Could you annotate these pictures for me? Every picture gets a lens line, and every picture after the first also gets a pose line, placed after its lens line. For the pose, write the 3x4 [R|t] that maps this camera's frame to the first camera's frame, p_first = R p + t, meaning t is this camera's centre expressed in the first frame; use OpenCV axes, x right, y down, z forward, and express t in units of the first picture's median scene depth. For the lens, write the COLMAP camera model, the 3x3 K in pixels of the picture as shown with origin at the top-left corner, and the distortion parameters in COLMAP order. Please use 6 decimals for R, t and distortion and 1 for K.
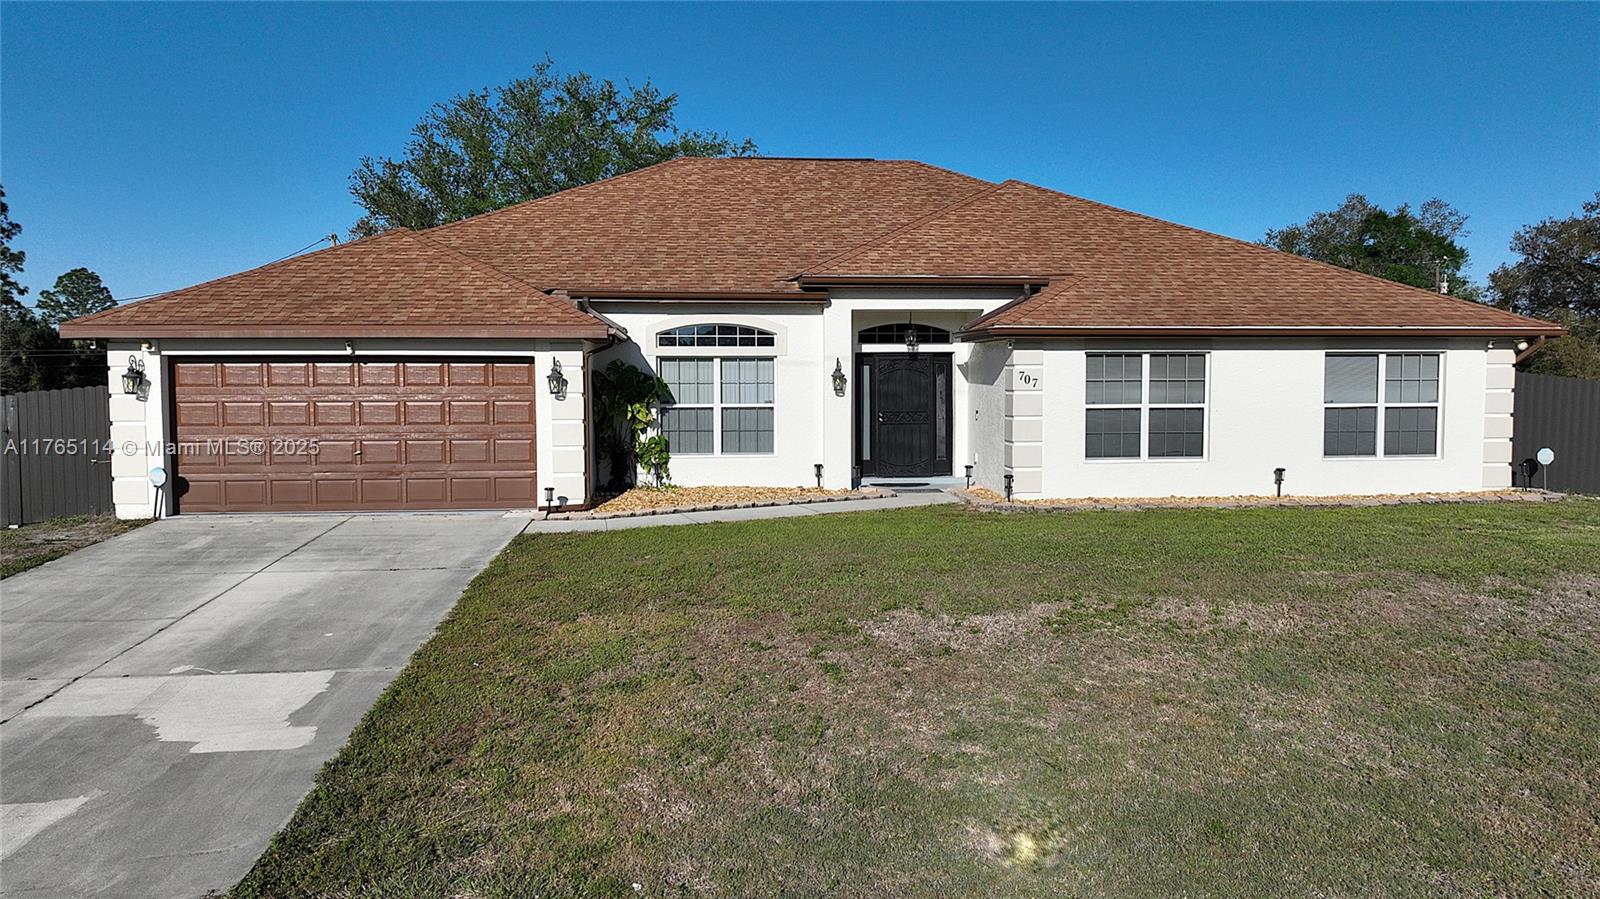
lens RADIAL K [[1110.4, 0, 800.0], [0, 1110.4, 449.5], [0, 0, 1]] dist [0.007765, 0.003807]
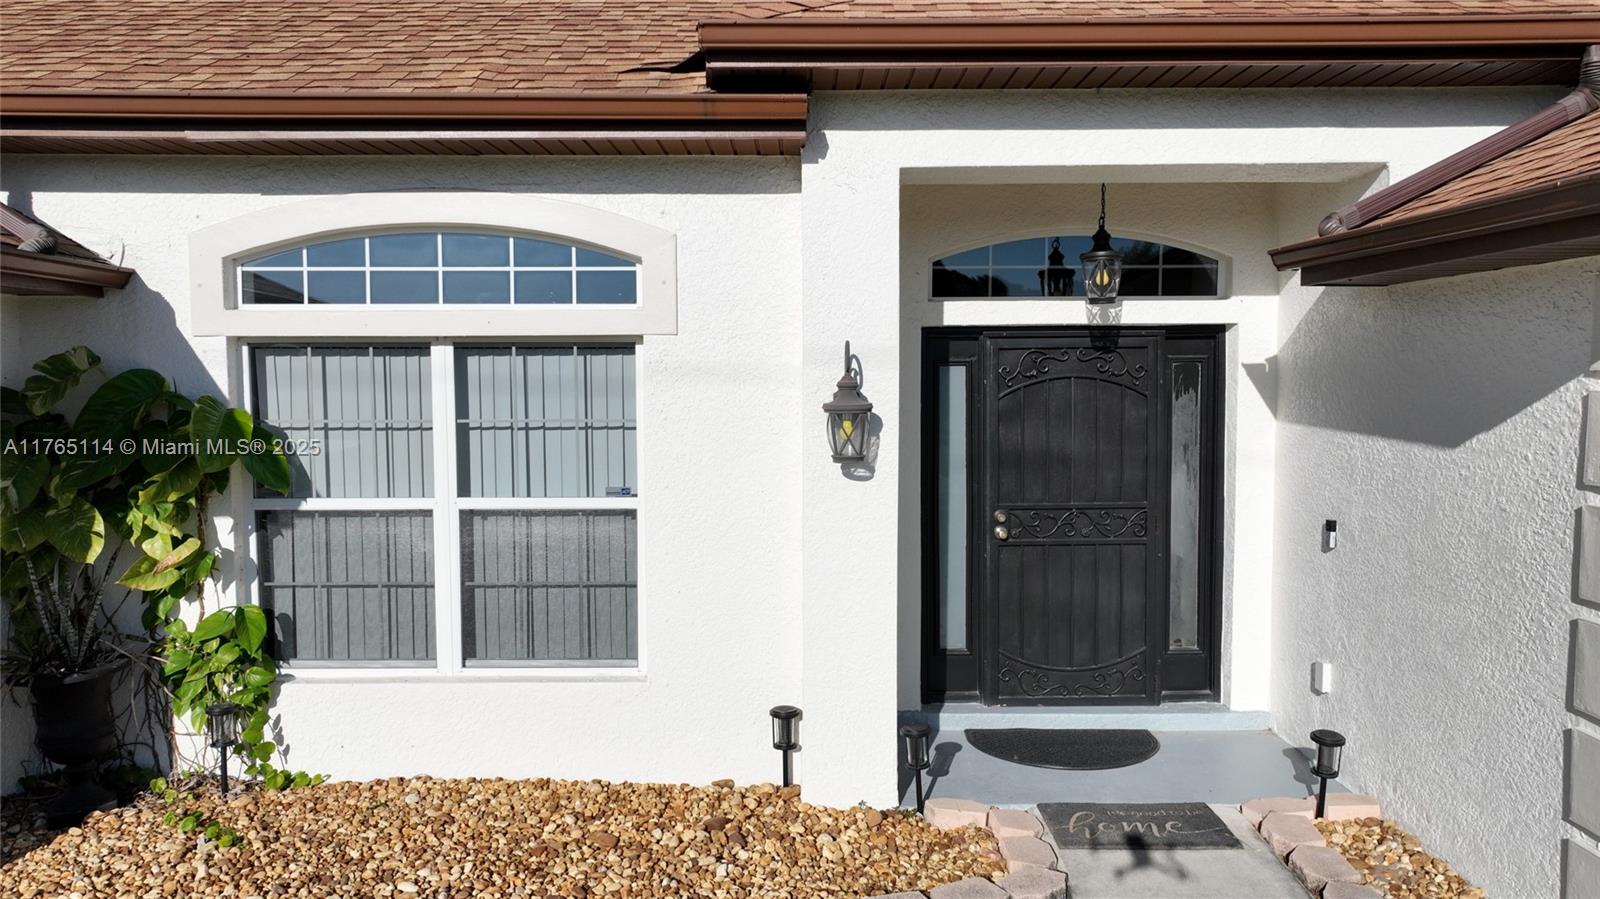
lens RADIAL K [[1110.4, 0, 800.0], [0, 1110.4, 449.5], [0, 0, 1]] dist [0.007765, 0.003807]
pose [[0.995752, 0.006624, -0.091840, 0.047016], [-0.005705, 0.999931, 0.010263, -0.058029], [0.091902, -0.009696, 0.995721, 0.715741]]
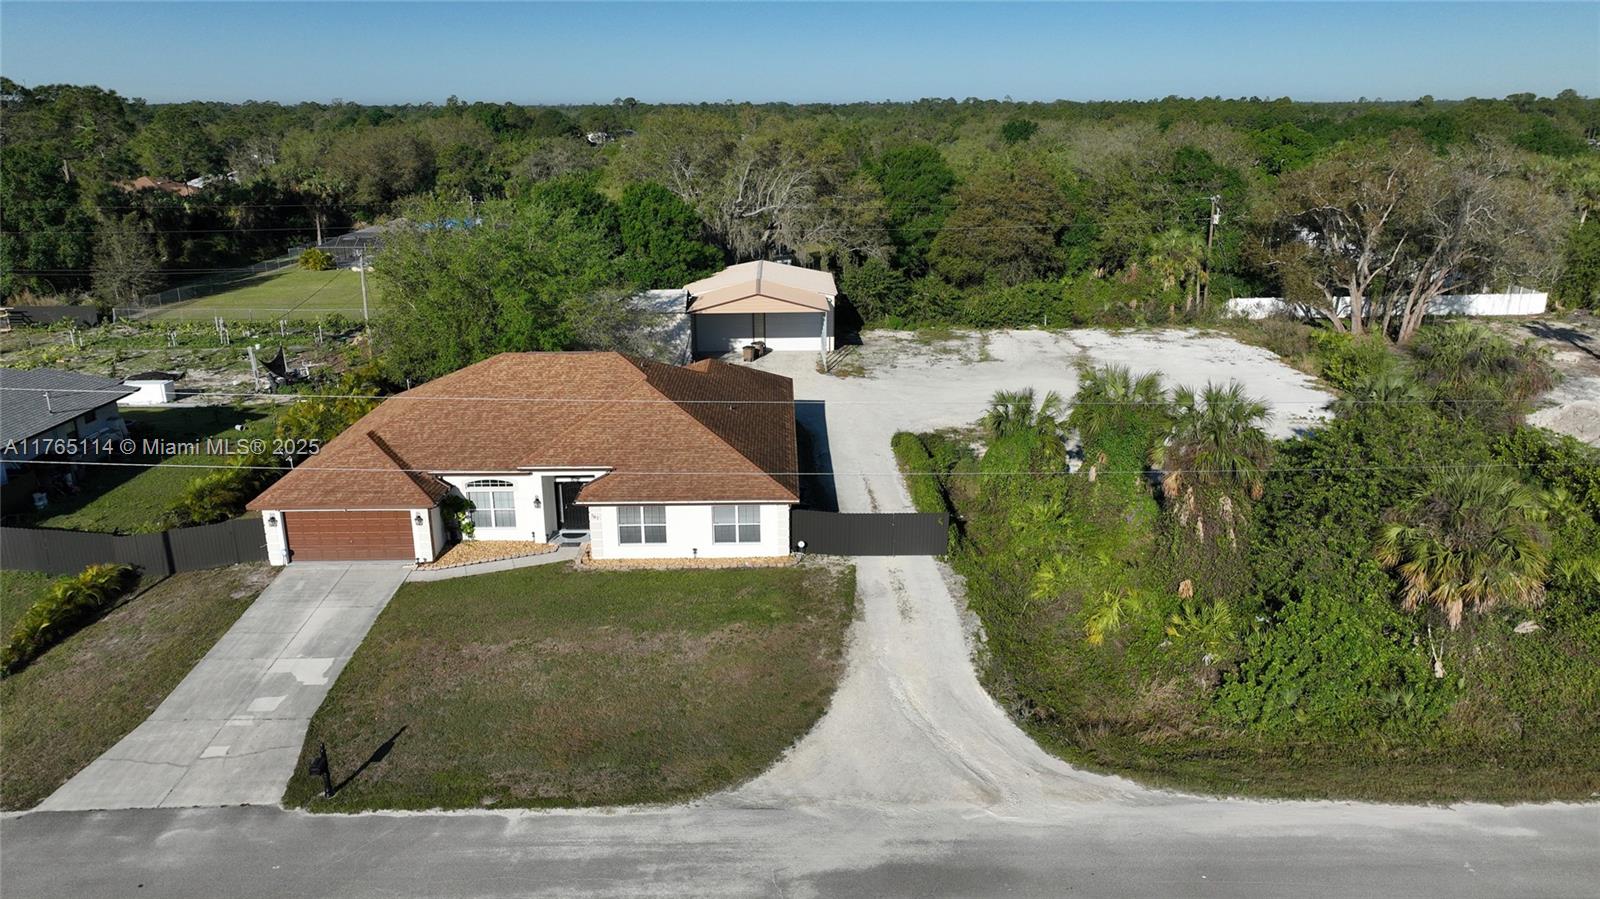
lens RADIAL K [[1110.4, 0, 800.0], [0, 1110.4, 449.5], [0, 0, 1]] dist [0.007765, 0.003807]
pose [[0.997233, 0.020105, -0.071575, 0.803116], [-0.002439, 0.971070, 0.238783, -0.779139], [0.074305, -0.237948, 0.968432, -1.364623]]
